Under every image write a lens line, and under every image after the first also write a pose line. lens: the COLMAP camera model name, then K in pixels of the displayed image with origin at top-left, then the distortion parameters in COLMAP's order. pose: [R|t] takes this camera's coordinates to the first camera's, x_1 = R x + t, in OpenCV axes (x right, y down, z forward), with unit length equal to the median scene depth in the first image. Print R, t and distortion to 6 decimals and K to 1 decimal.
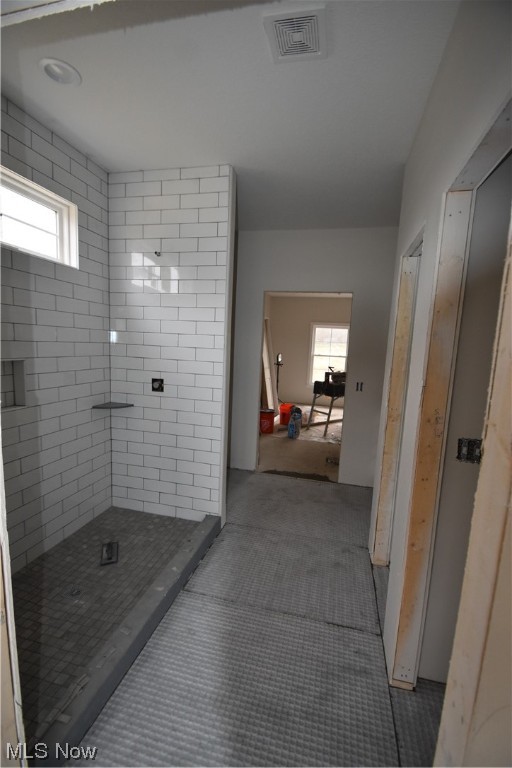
lens RADIAL K [[333.2, 0, 254.9], [0, 333.2, 387.1], [0, 0, 1]] dist [0.026815, -0.023079]
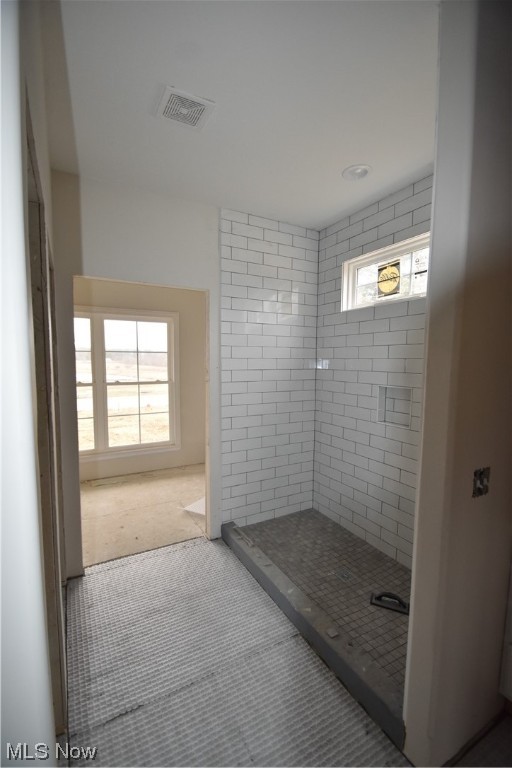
lens RADIAL K [[333.2, 0, 254.9], [0, 333.2, 387.1], [0, 0, 1]] dist [0.026815, -0.023079]
pose [[-0.738915, 0.009902, -0.673726, 0.551419], [-0.127582, 0.979748, 0.154326, -0.213304], [0.661610, 0.199989, -0.722688, 1.631716]]
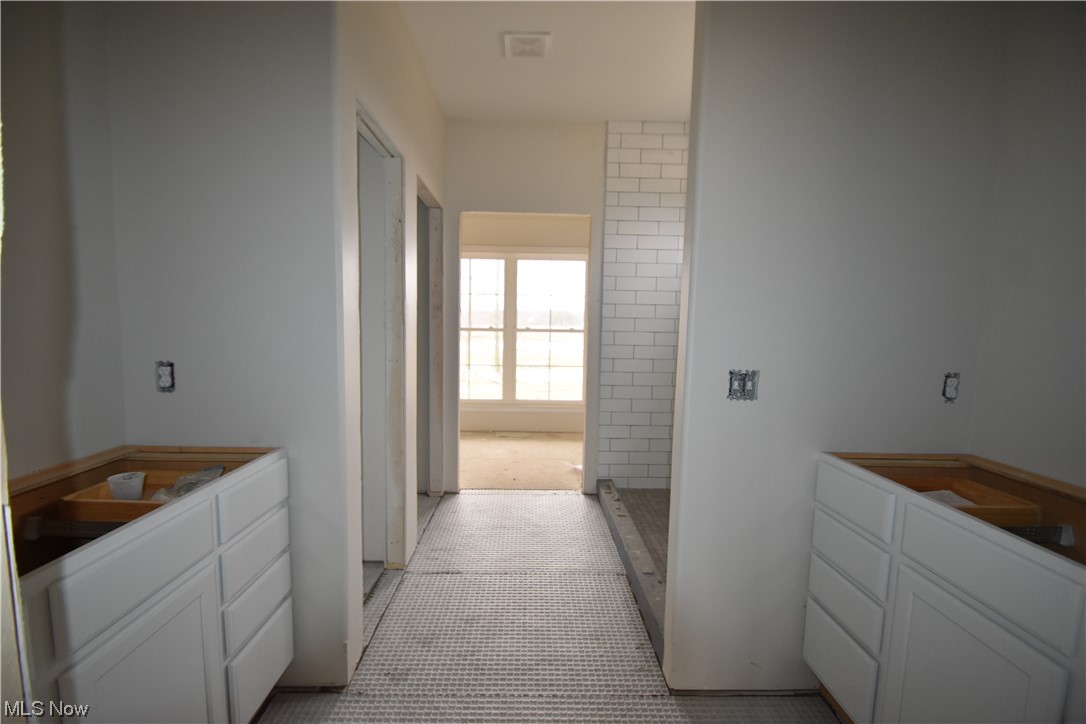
lens RADIAL K [[471.1, 0, 543.0], [0, 471.1, 362.0], [0, 0, 1]] dist [0.026815, -0.023079]
pose [[-0.964353, -0.037962, -0.261883, 0.363207], [-0.093129, 0.975031, 0.201597, -0.167399], [0.247691, 0.218800, -0.943809, 2.212726]]
